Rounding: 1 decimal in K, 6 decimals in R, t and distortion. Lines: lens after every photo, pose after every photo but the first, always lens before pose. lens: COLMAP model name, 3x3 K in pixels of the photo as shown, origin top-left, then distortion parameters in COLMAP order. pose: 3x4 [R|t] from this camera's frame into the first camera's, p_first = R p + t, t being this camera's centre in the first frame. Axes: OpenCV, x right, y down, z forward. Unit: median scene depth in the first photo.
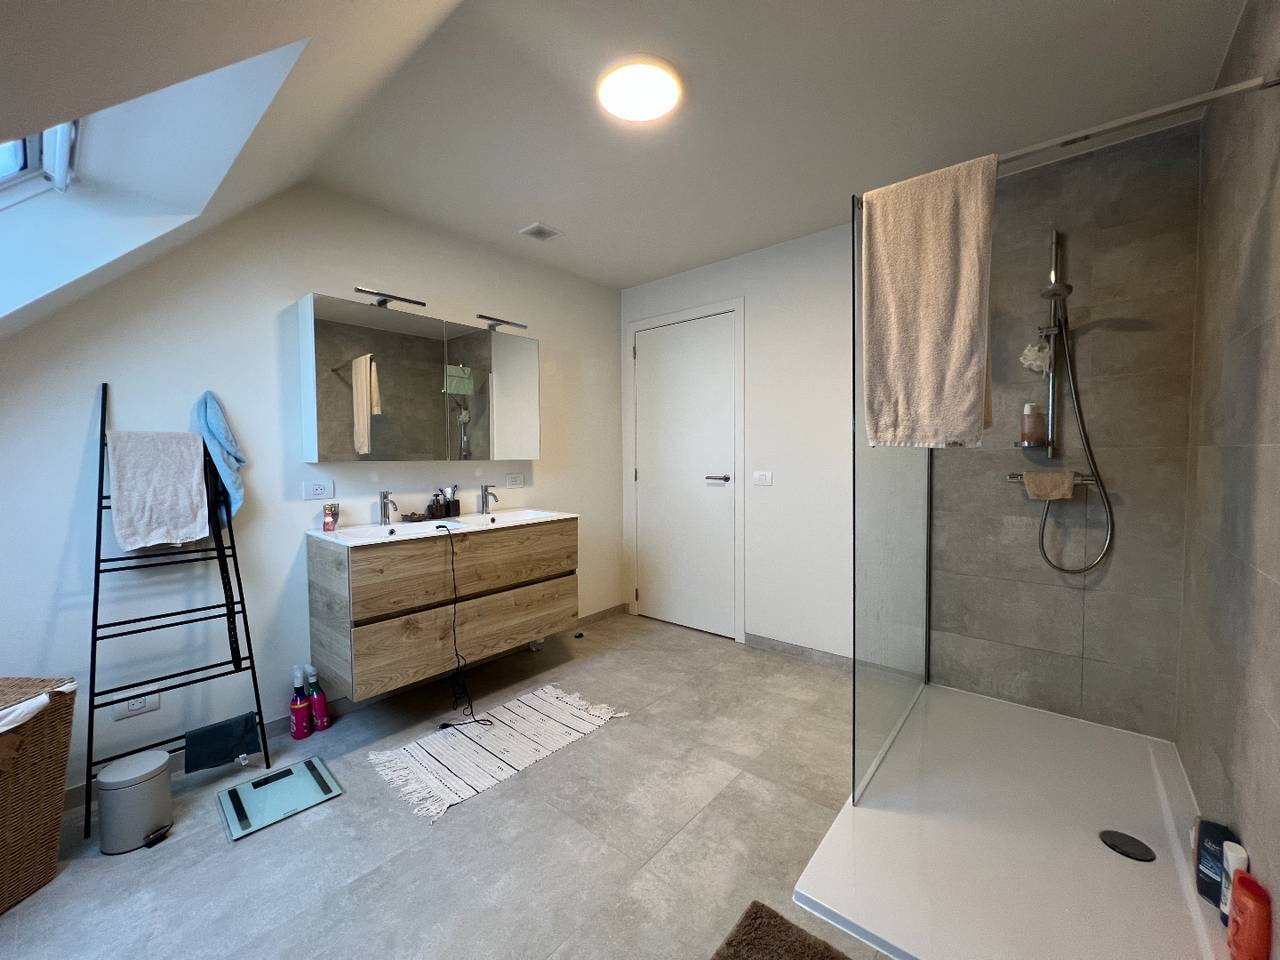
lens RADIAL K [[508.7, 0, 641.5], [0, 508.7, 474.4], [0, 0, 1]] dist [-0.000141, -0.000522]
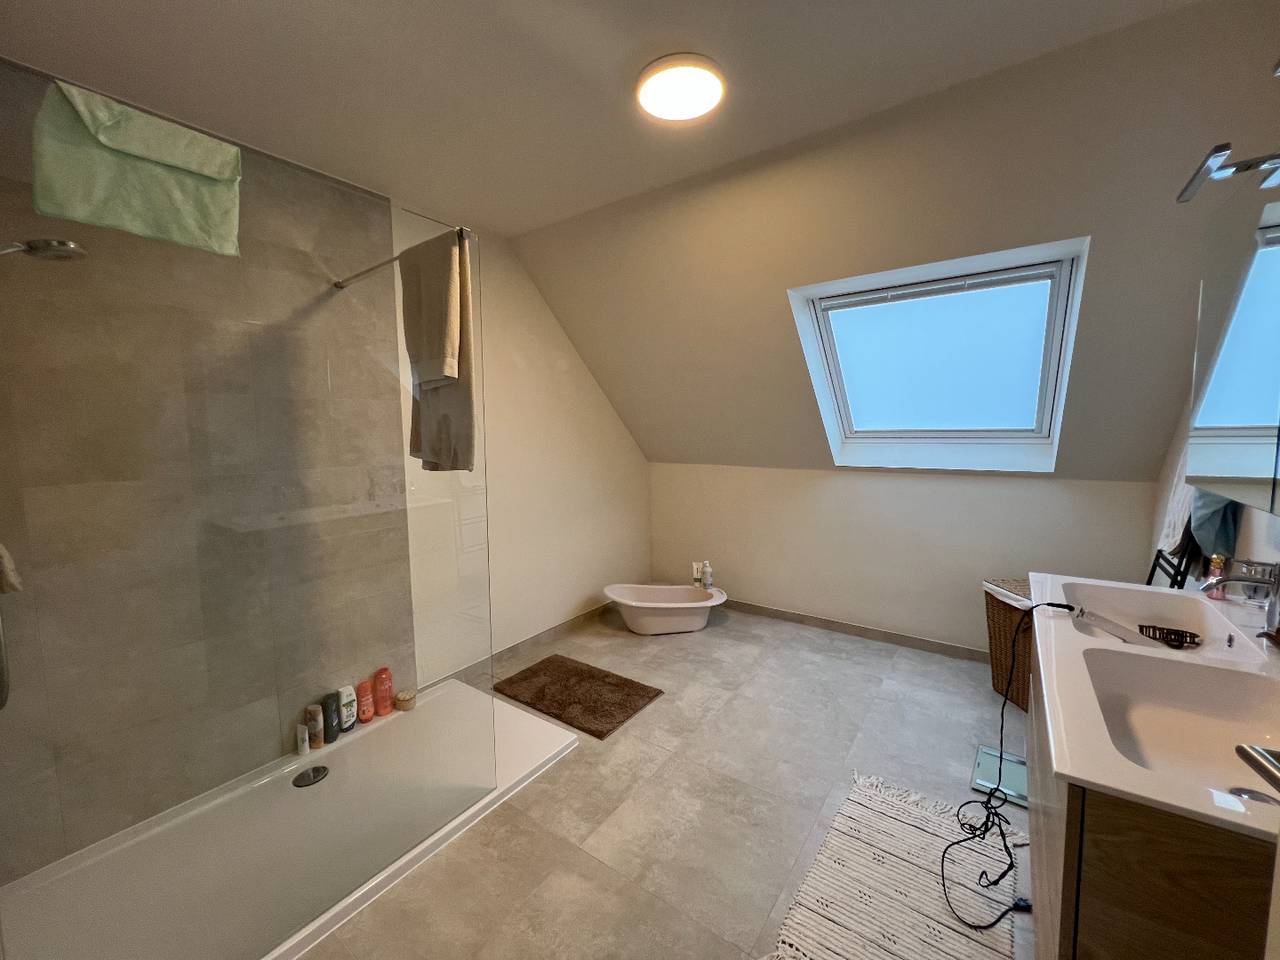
lens RADIAL K [[508.7, 0, 640.3], [0, 508.7, 478.5], [0, 0, 1]] dist [-0.000141, -0.000522]
pose [[-0.996840, 0.028433, -0.074168, 0.152040], [0.018348, 0.990910, 0.133270, -0.158803], [0.077283, 0.131488, -0.988301, 1.918618]]
